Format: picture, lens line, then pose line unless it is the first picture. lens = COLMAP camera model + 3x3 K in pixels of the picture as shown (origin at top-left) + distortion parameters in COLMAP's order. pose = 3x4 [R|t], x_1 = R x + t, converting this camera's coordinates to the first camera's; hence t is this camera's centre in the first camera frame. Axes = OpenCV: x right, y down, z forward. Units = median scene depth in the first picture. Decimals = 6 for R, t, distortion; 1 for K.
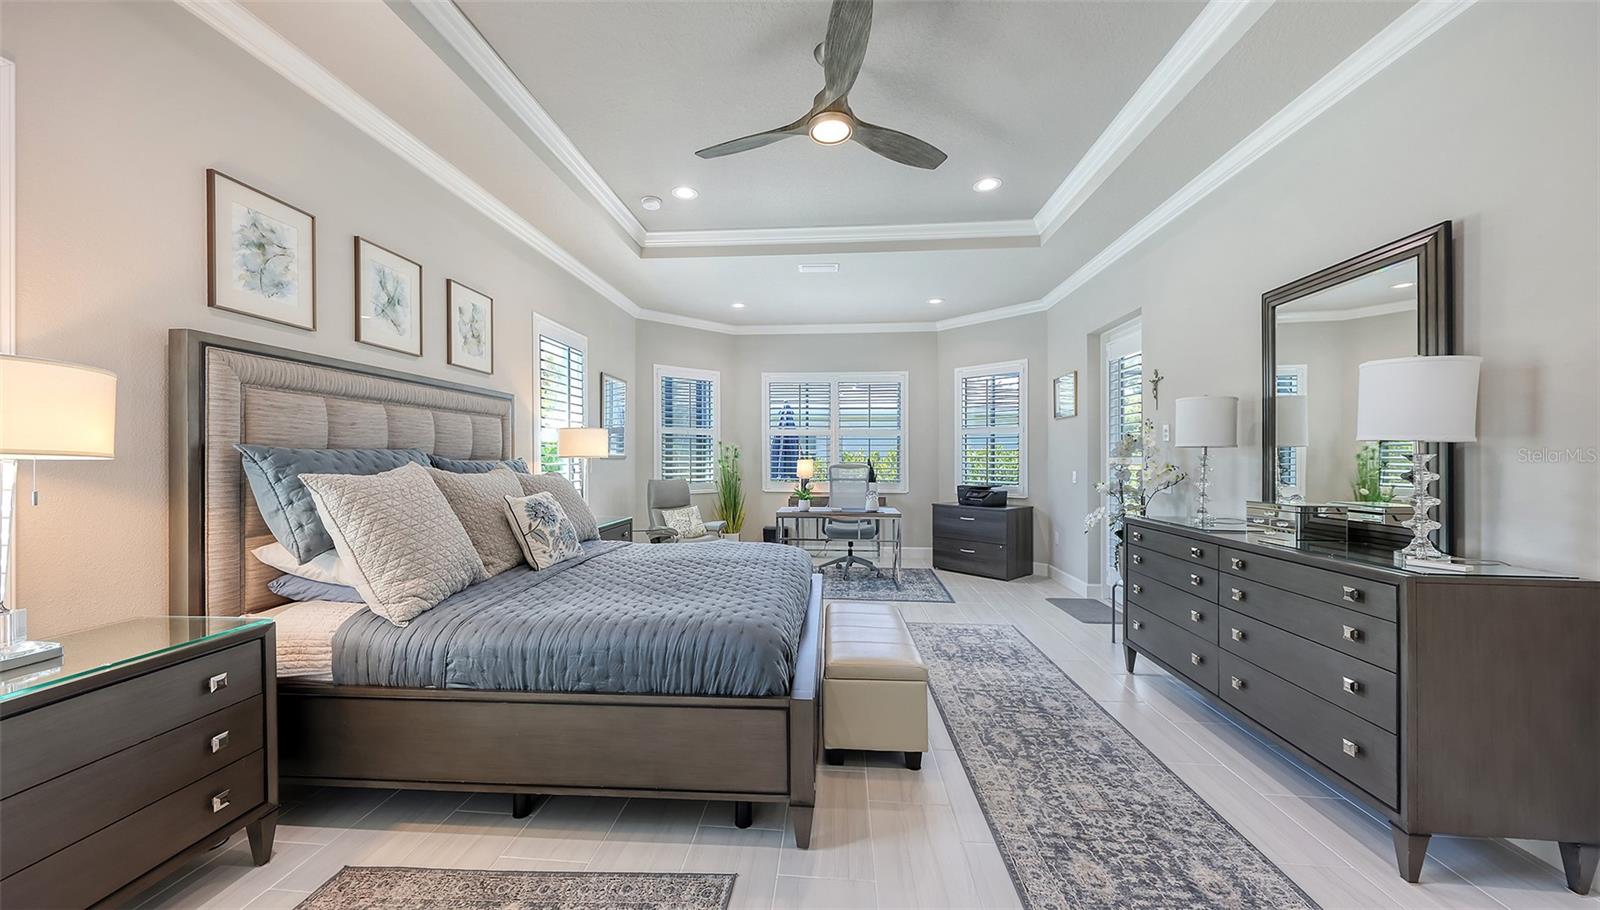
lens RADIAL K [[558.7, 0, 790.5], [0, 558.7, 456.2], [0, 0, 1]] dist [-0.000253, -0.000027]
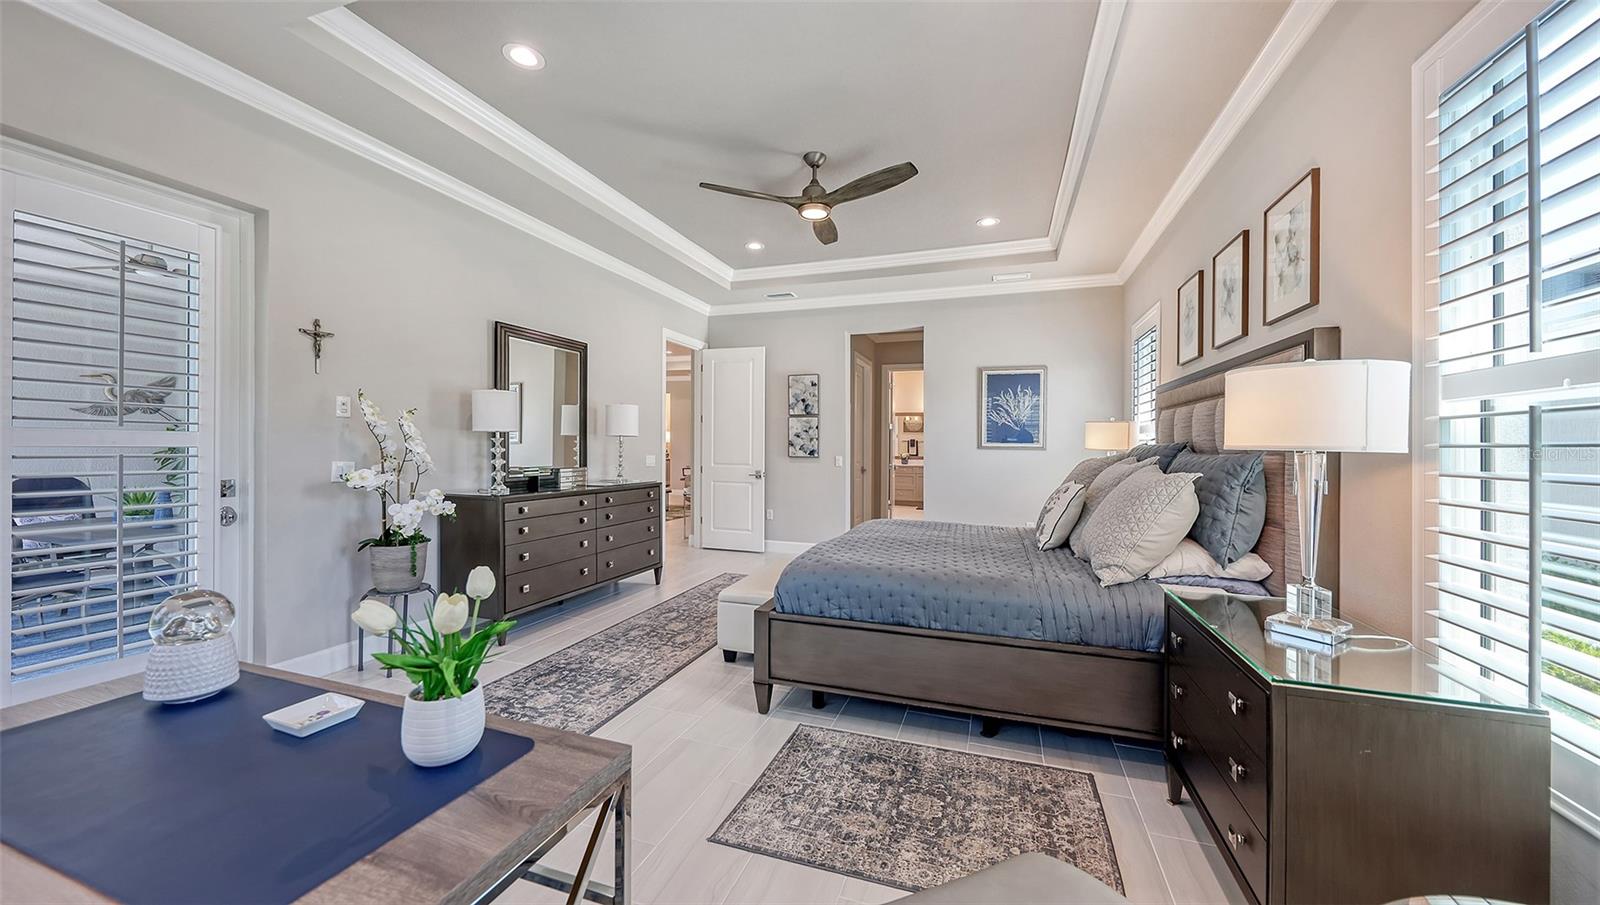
lens RADIAL K [[560.3, 0, 807.4], [0, 560.3, 445.9], [0, 0, 1]] dist [-0.000564, -0.000087]
pose [[-0.970592, -0.011209, 0.240469, -0.223743], [-0.012875, 0.999903, -0.005358, 0.010401], [-0.240385, -0.008296, -0.970642, 2.153870]]
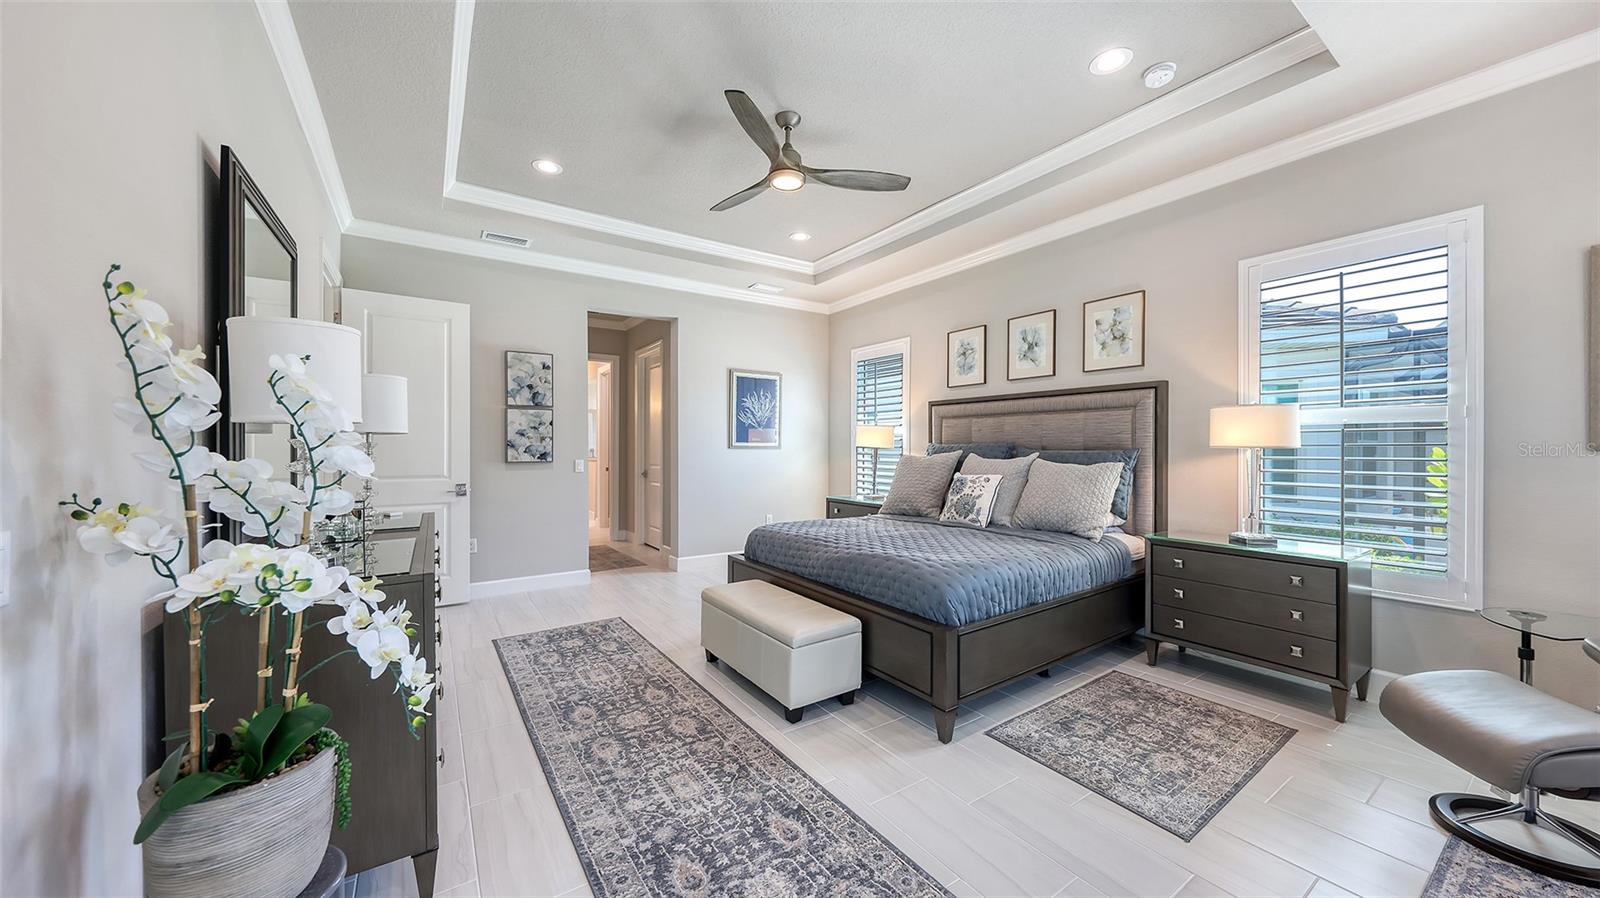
lens RADIAL K [[554.5, 0, 800.4], [0, 554.5, 448.0], [0, 0, 1]] dist [0.000053, -0.000404]
pose [[-0.774835, -0.000045, -0.632163, 0.752399], [0.001610, 0.999997, -0.002044, 0.004954], [0.632161, -0.002602, -0.774833, 1.783971]]
